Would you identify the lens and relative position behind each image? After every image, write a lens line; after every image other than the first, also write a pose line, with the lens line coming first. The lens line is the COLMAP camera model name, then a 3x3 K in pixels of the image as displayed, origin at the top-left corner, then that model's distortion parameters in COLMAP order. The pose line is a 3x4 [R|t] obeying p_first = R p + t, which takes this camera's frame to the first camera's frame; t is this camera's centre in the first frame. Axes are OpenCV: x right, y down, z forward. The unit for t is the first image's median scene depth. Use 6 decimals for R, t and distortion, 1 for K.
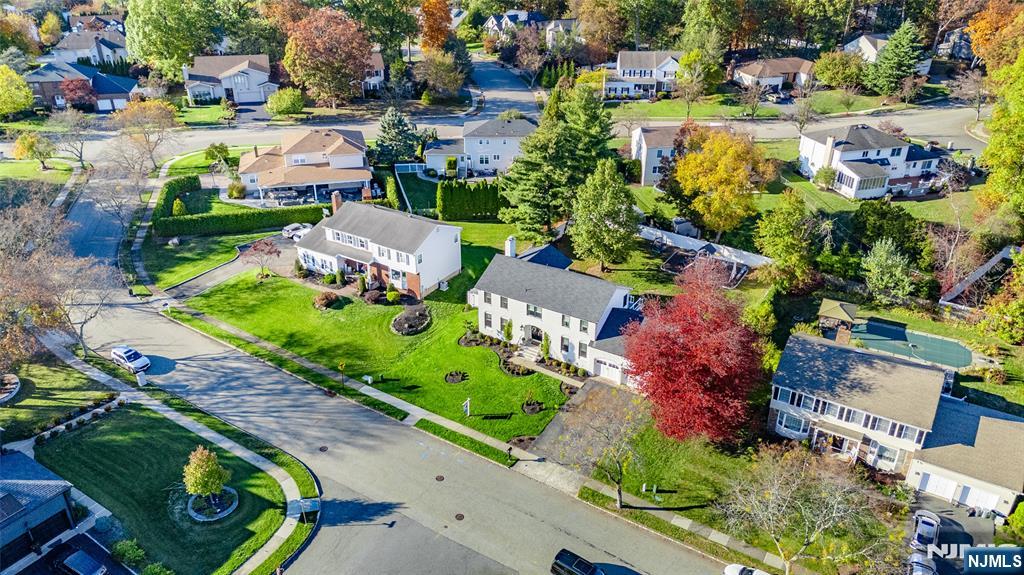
lens RADIAL K [[751.1, 0, 512.0], [0, 751.1, 287.5], [0, 0, 1]] dist [0.050554, -0.001751]
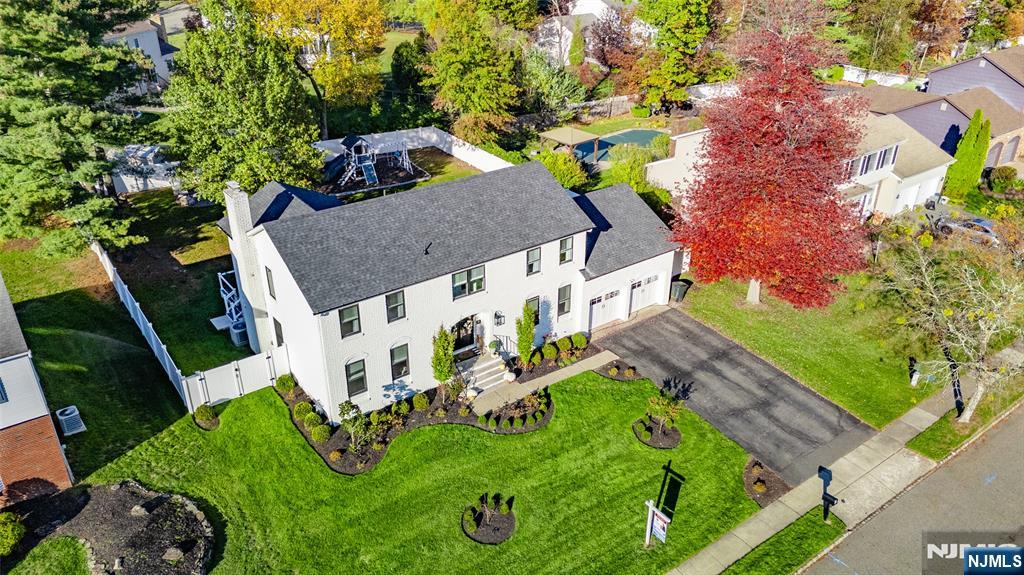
lens RADIAL K [[751.1, 0, 512.0], [0, 751.1, 287.5], [0, 0, 1]] dist [0.050554, -0.001751]
pose [[0.362642, -0.441649, 0.820632, -0.318699], [0.424018, 0.862342, 0.276721, -0.074543], [-0.829880, 0.247612, 0.499988, 0.770548]]
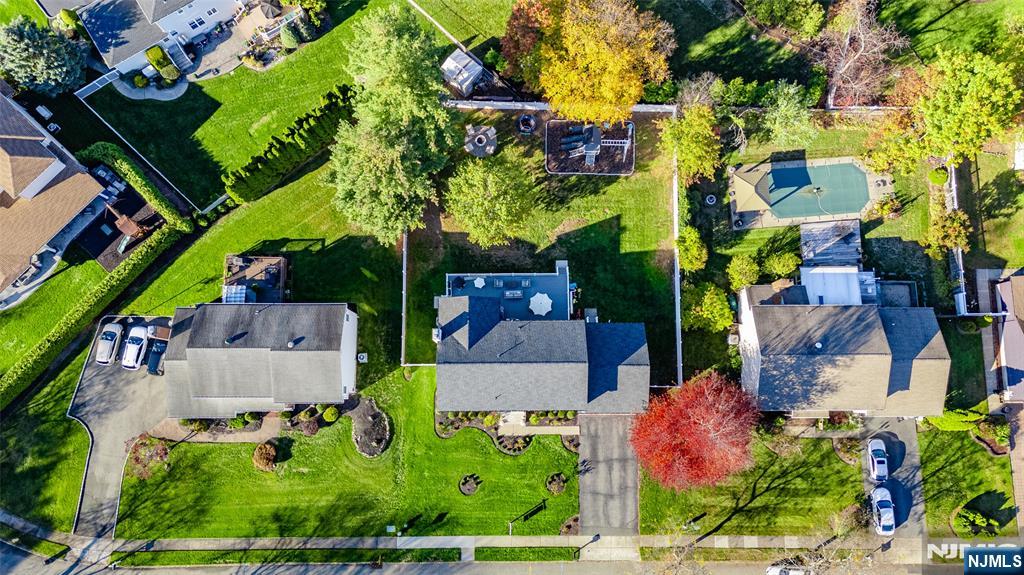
lens RADIAL K [[751.1, 0, 512.0], [0, 751.1, 287.5], [0, 0, 1]] dist [0.050554, -0.001751]
pose [[0.848774, -0.523871, 0.071711, 0.041096], [0.250237, 0.517448, 0.818309, -0.838889], [-0.465795, -0.676614, 0.570288, 0.560344]]
